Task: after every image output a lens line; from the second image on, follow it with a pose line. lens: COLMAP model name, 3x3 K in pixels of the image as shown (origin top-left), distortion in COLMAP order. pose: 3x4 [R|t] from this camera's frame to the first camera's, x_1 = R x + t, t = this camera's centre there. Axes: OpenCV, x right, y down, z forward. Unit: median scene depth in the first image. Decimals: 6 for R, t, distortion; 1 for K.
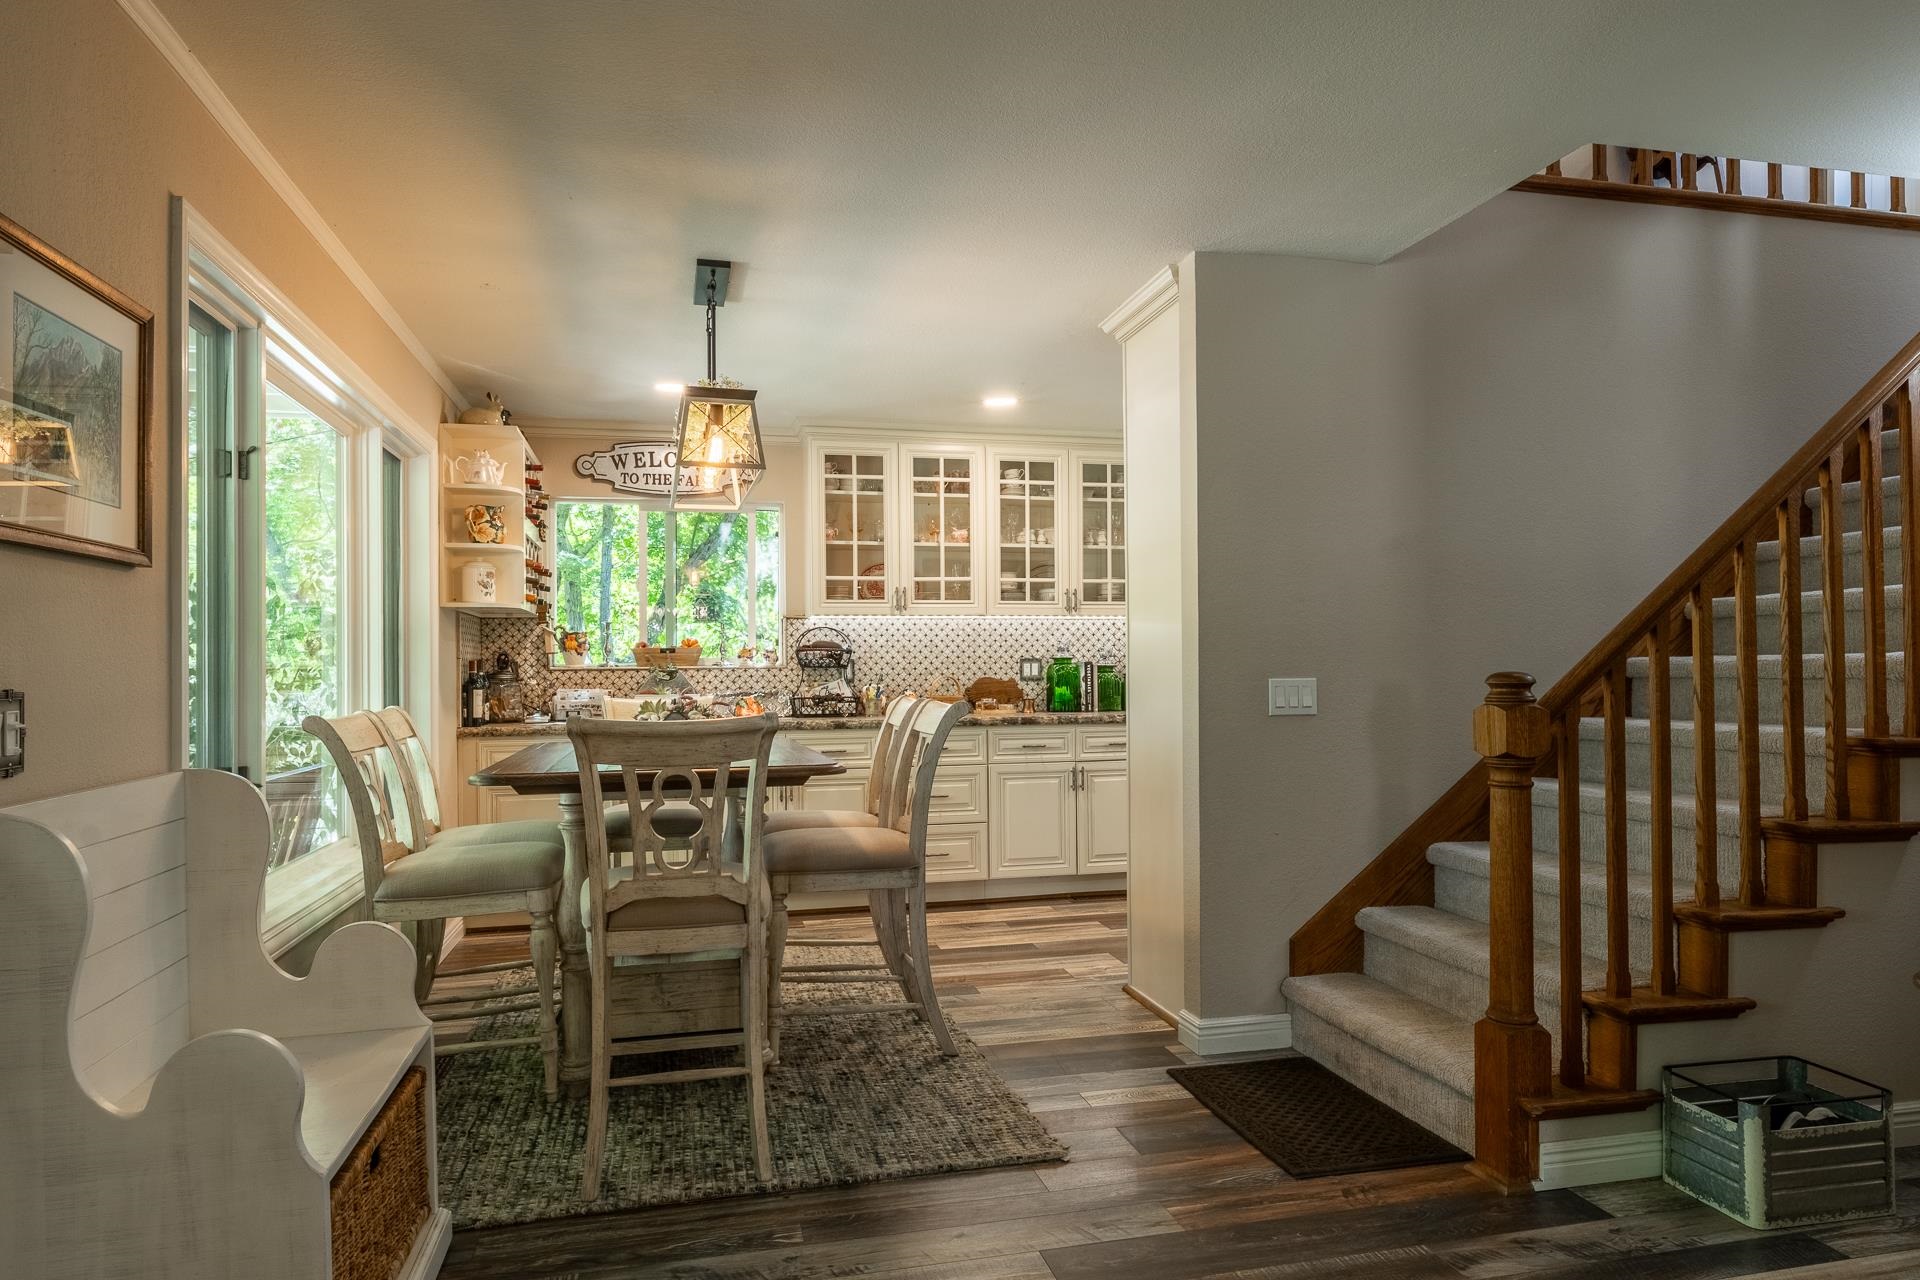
lens RADIAL K [[1185.5, 0, 958.0], [0, 1185.5, 650.7], [0, 0, 1]] dist [-0.001299, -0.001712]
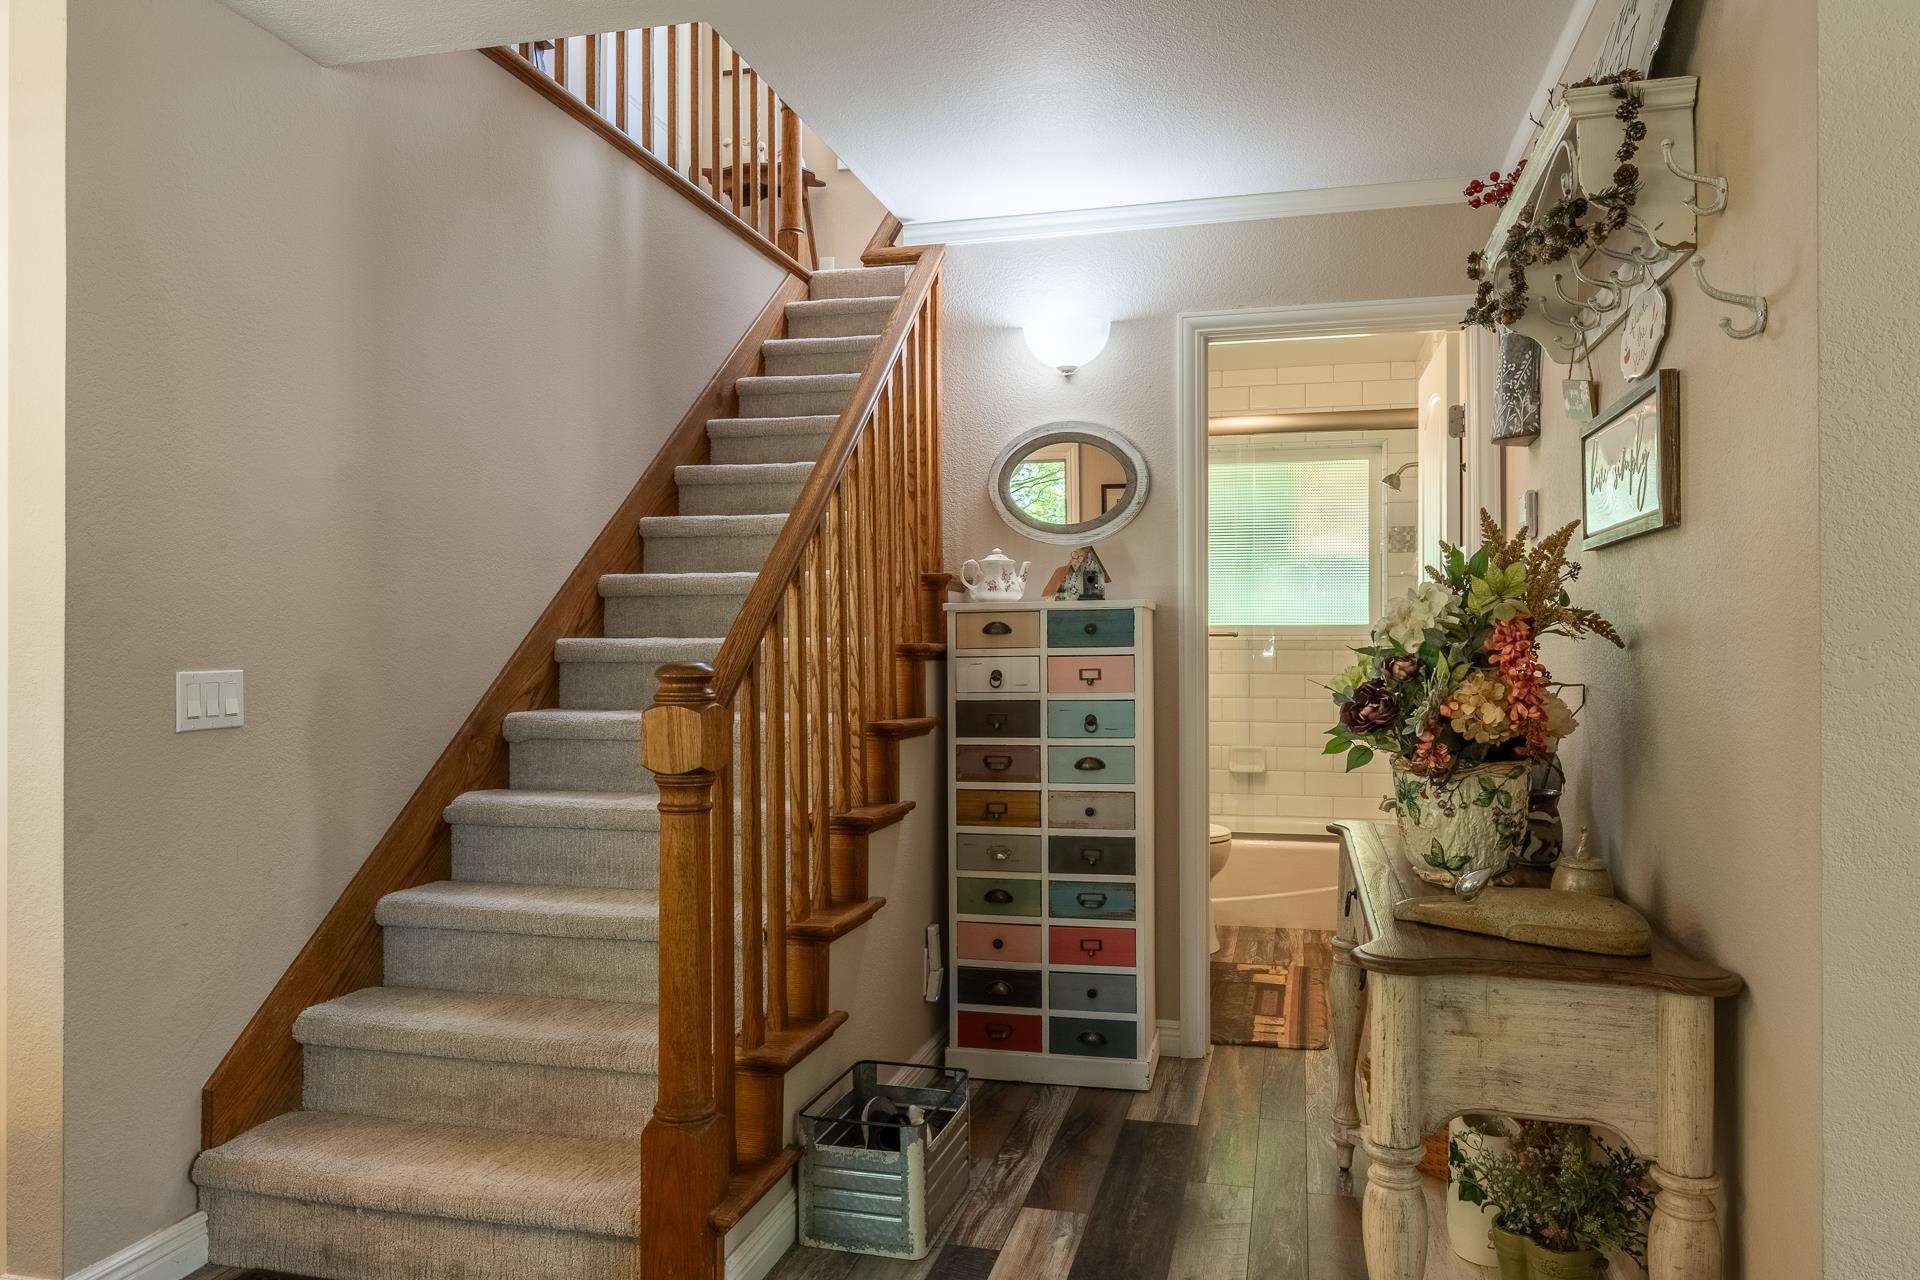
lens RADIAL K [[1320.2, 0, 960.2], [0, 1320.2, 634.9], [0, 0, 1]] dist [0.005743, 0.000482]
pose [[0.460753, 0.007419, 0.887497, -0.160794], [-0.015310, 0.999883, -0.000410, -0.001218], [-0.887396, -0.013398, 0.460812, 0.340962]]
